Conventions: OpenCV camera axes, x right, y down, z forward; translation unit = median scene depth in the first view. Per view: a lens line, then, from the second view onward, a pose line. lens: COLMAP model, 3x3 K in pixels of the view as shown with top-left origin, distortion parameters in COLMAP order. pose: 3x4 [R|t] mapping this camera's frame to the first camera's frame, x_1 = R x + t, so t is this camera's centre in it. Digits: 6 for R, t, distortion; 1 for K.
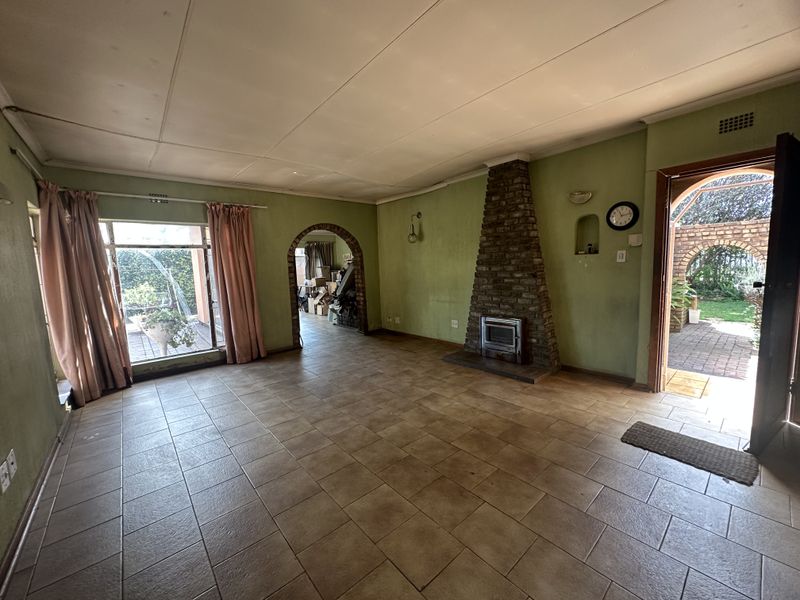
lens RADIAL K [[321.3, 0, 400.9], [0, 321.3, 298.6], [0, 0, 1]] dist [-0.003838, 0.000637]
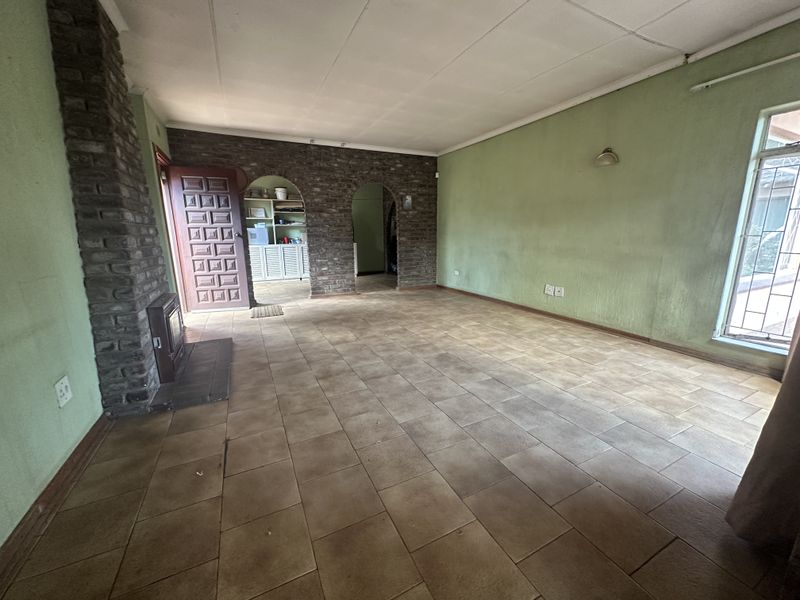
lens RADIAL K [[321.3, 0, 401.3], [0, 321.3, 297.2], [0, 0, 1]] dist [-0.003838, 0.000637]
pose [[-0.966342, -0.004561, 0.257219, -0.304027], [0.071768, 0.955369, 0.286565, -0.098682], [-0.247046, 0.295380, -0.922886, 1.567680]]
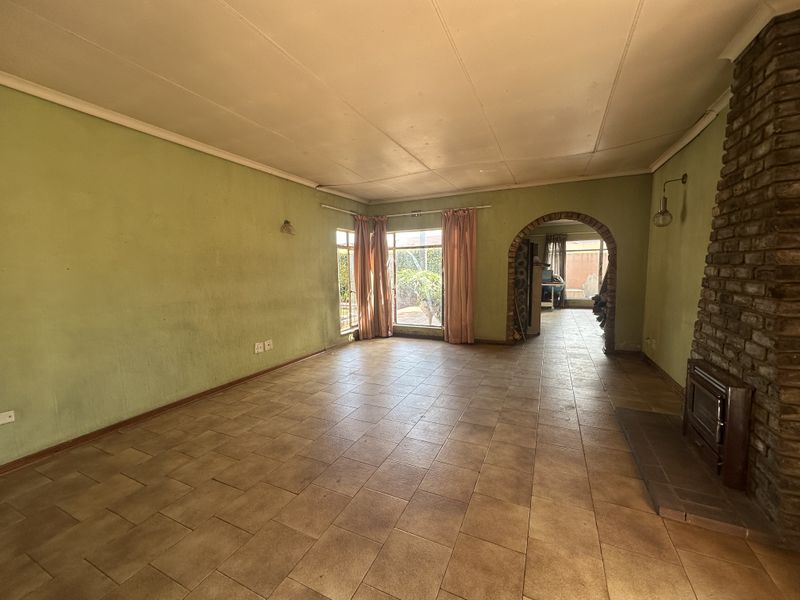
lens RADIAL K [[321.3, 0, 397.5], [0, 321.3, 299.0], [0, 0, 1]] dist [-0.003838, 0.000637]
pose [[0.401066, 0.115679, -0.908716, 0.591012], [-0.090297, 0.992156, 0.086448, -0.055305], [0.911588, 0.047382, 0.408365, 0.390397]]
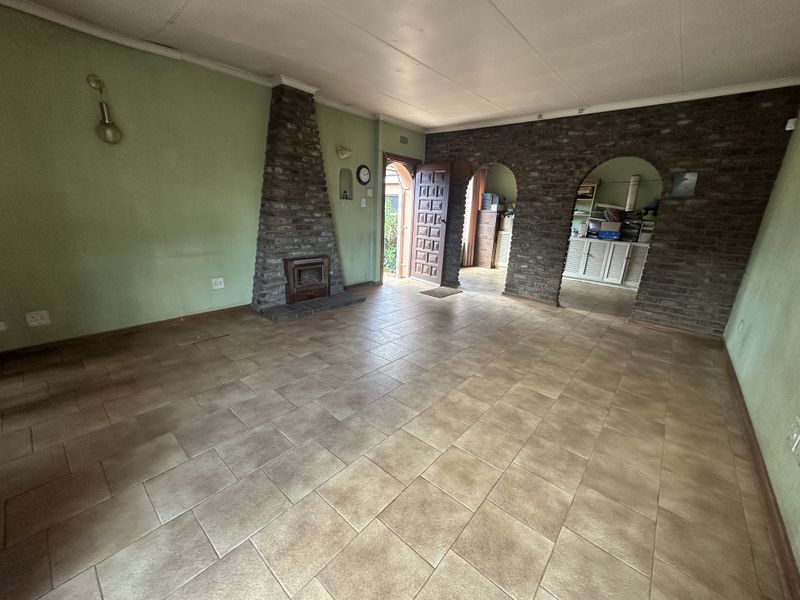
lens RADIAL K [[321.3, 0, 400.7], [0, 321.3, 298.8], [0, 0, 1]] dist [-0.003838, 0.000637]
pose [[-0.143606, -0.240474, 0.959974, -0.778816], [0.063890, 0.965752, 0.251479, -0.056283], [-0.987570, 0.097447, -0.123324, 0.917835]]
